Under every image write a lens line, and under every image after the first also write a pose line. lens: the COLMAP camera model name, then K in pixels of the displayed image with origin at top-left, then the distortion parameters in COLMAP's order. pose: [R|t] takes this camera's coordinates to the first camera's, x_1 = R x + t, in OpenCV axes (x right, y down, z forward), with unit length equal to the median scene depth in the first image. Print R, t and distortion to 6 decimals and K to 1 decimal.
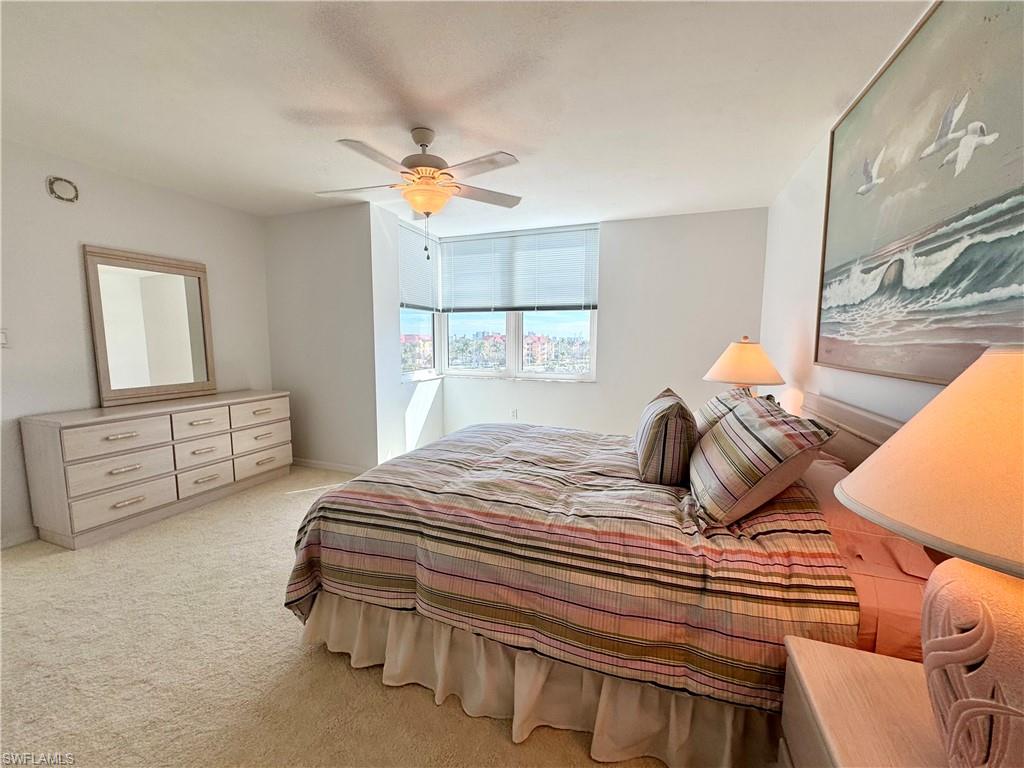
lens RADIAL K [[407.2, 0, 513.5], [0, 407.2, 382.9], [0, 0, 1]] dist [-0.001775, -0.000045]
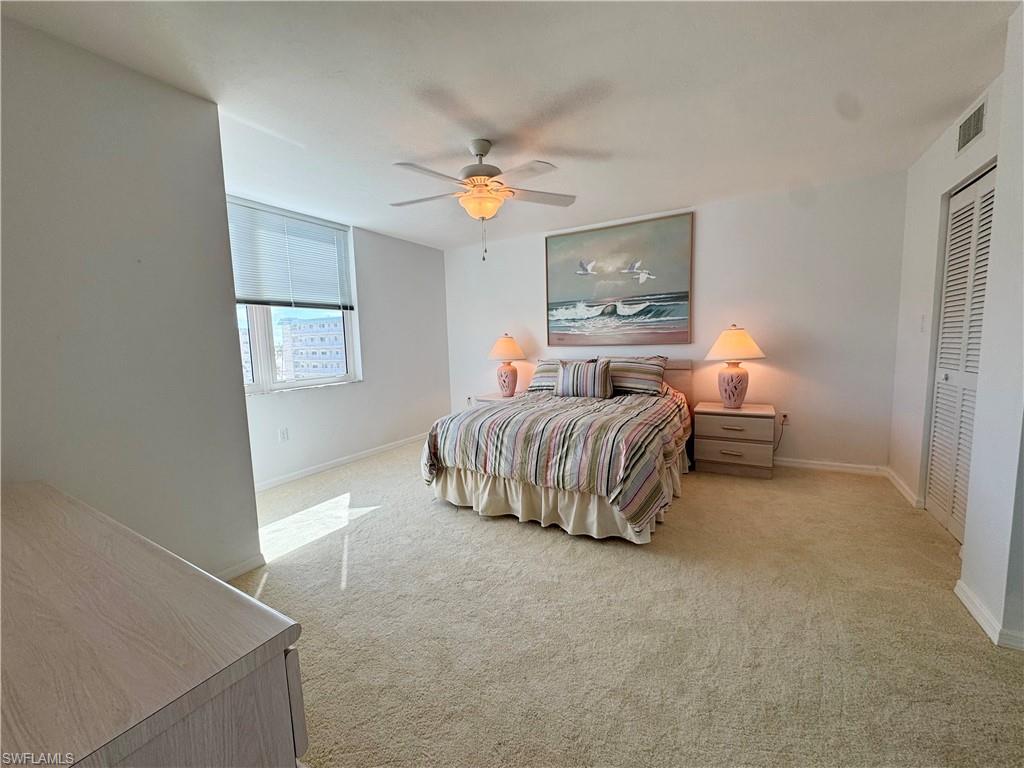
lens RADIAL K [[407.2, 0, 513.5], [0, 407.2, 382.9], [0, 0, 1]] dist [-0.001775, -0.000045]
pose [[0.176327, -0.112103, 0.977927, -2.025062], [0.133944, 0.986985, 0.088990, -0.104019], [-0.975176, 0.115297, 0.189048, 1.182765]]
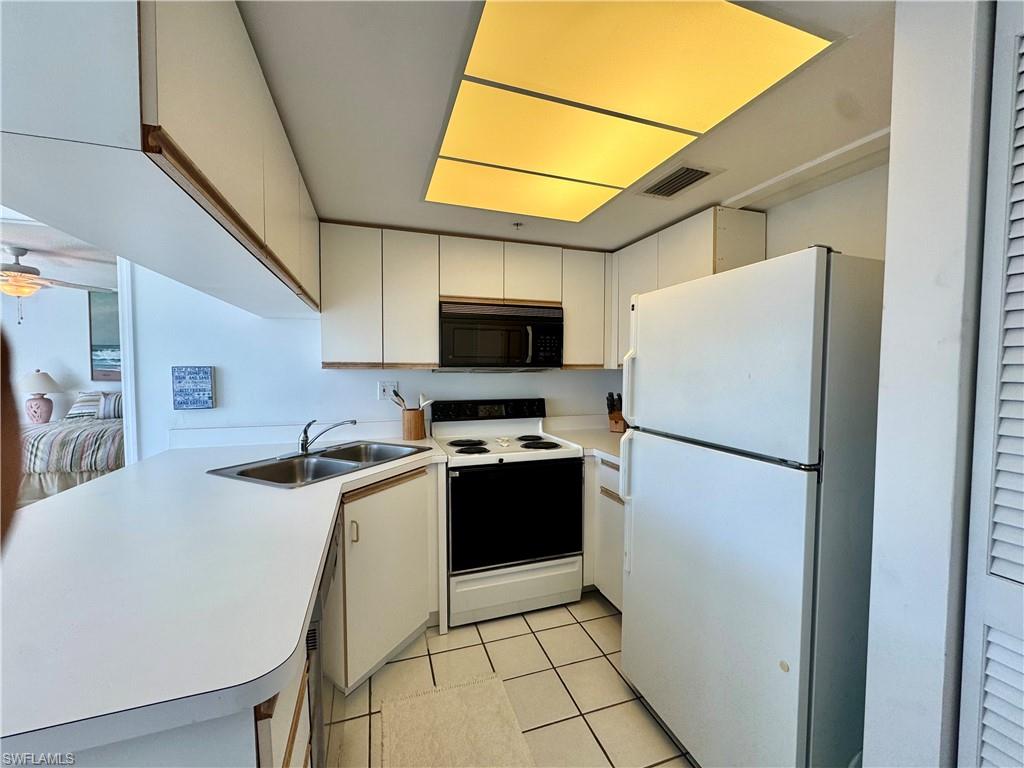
lens RADIAL K [[407.2, 0, 513.5], [0, 407.2, 382.9], [0, 0, 1]] dist [-0.001775, -0.000045]
pose [[-0.630526, -0.036350, 0.775317, -4.171025], [0.074739, 0.991418, 0.107262, -0.158976], [-0.772562, 0.125578, -0.622398, 0.822316]]
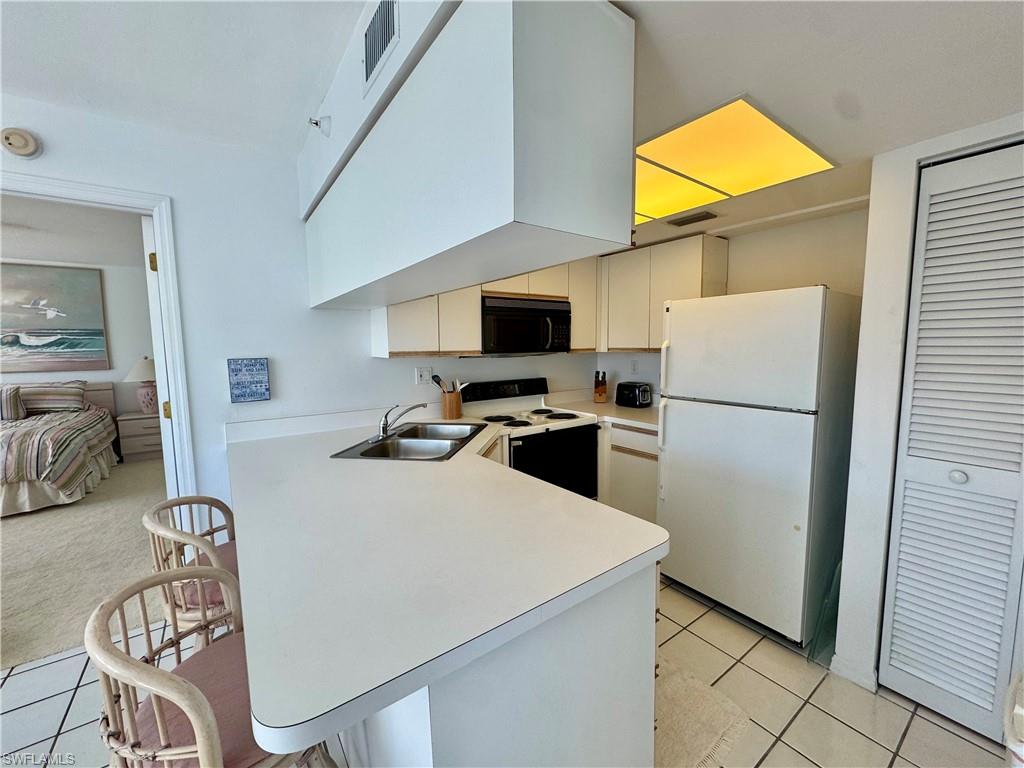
lens RADIAL K [[407.2, 0, 513.5], [0, 407.2, 382.9], [0, 0, 1]] dist [-0.001775, -0.000045]
pose [[-0.829045, -0.049617, 0.556976, -3.905429], [0.063782, 0.981164, 0.182343, -0.260877], [-0.555532, 0.186696, -0.810264, 1.433951]]
